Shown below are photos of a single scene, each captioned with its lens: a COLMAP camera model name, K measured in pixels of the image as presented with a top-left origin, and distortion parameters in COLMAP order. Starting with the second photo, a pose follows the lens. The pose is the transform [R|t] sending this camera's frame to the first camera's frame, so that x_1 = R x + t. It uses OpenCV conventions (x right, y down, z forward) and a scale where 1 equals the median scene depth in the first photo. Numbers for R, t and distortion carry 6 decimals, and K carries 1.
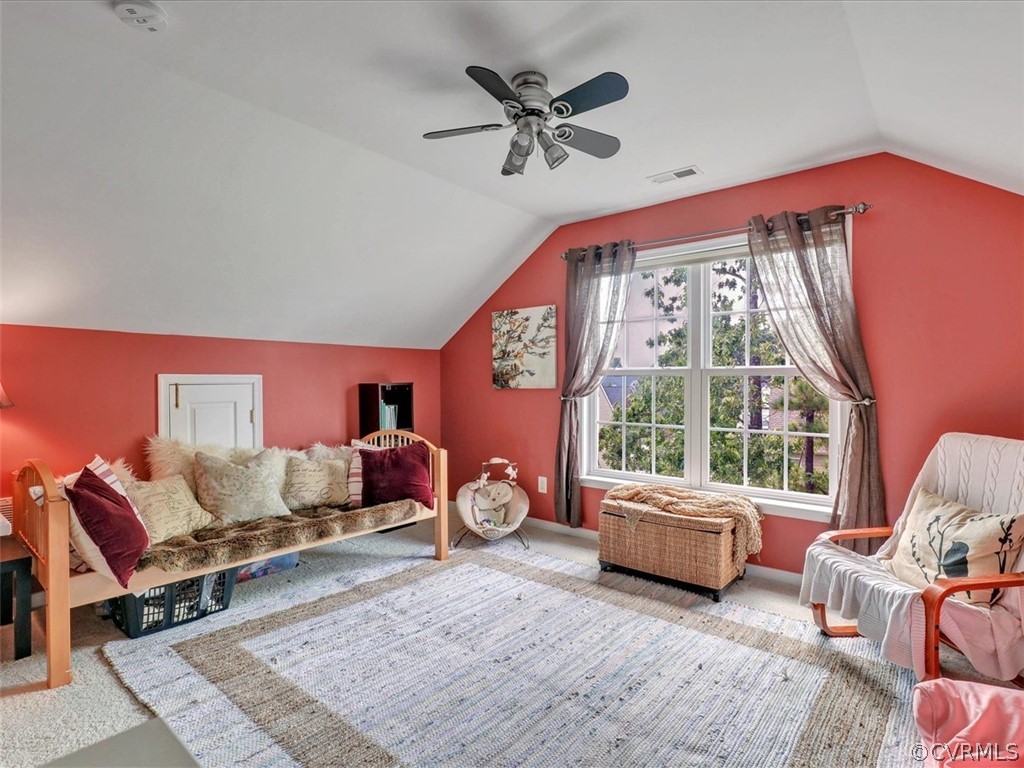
lens RADIAL K [[526.7, 0, 514.1], [0, 526.7, 384.7], [0, 0, 1]] dist [-0.000161, -0.005111]
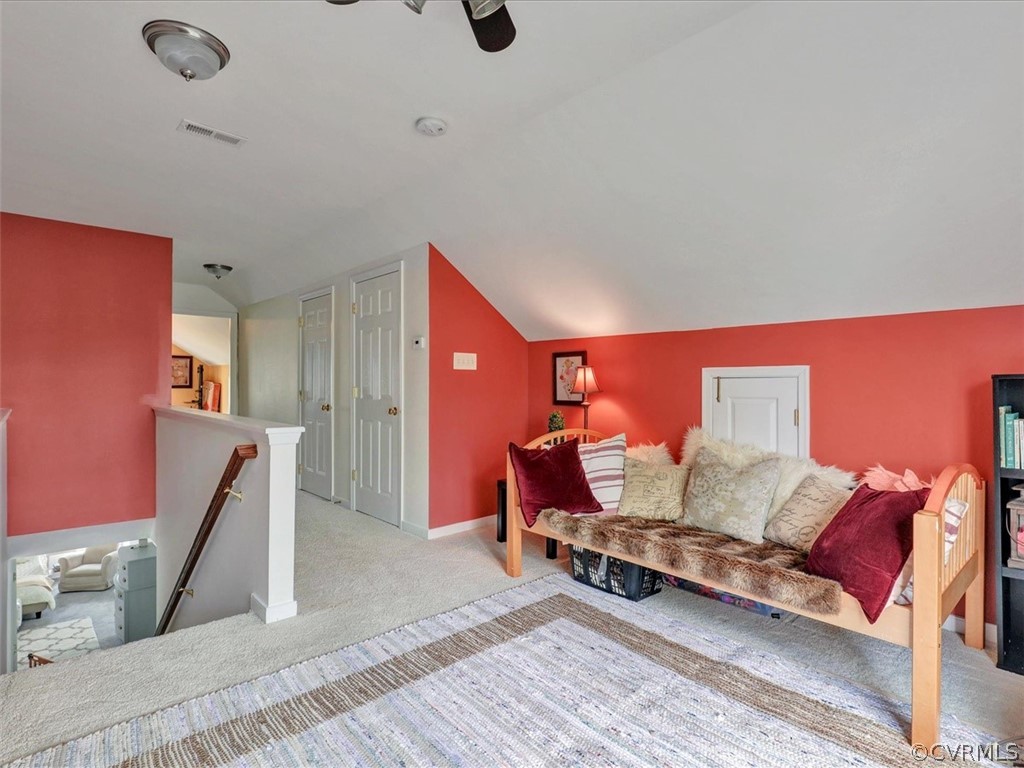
lens RADIAL K [[526.7, 0, 513.4], [0, 526.7, 380.6], [0, 0, 1]] dist [-0.000161, -0.005111]
pose [[-0.120746, -0.005286, -0.992669, 0.456735], [-0.012353, 0.999916, -0.003822, 0.015293], [0.992607, 0.011801, -0.120801, 0.853667]]
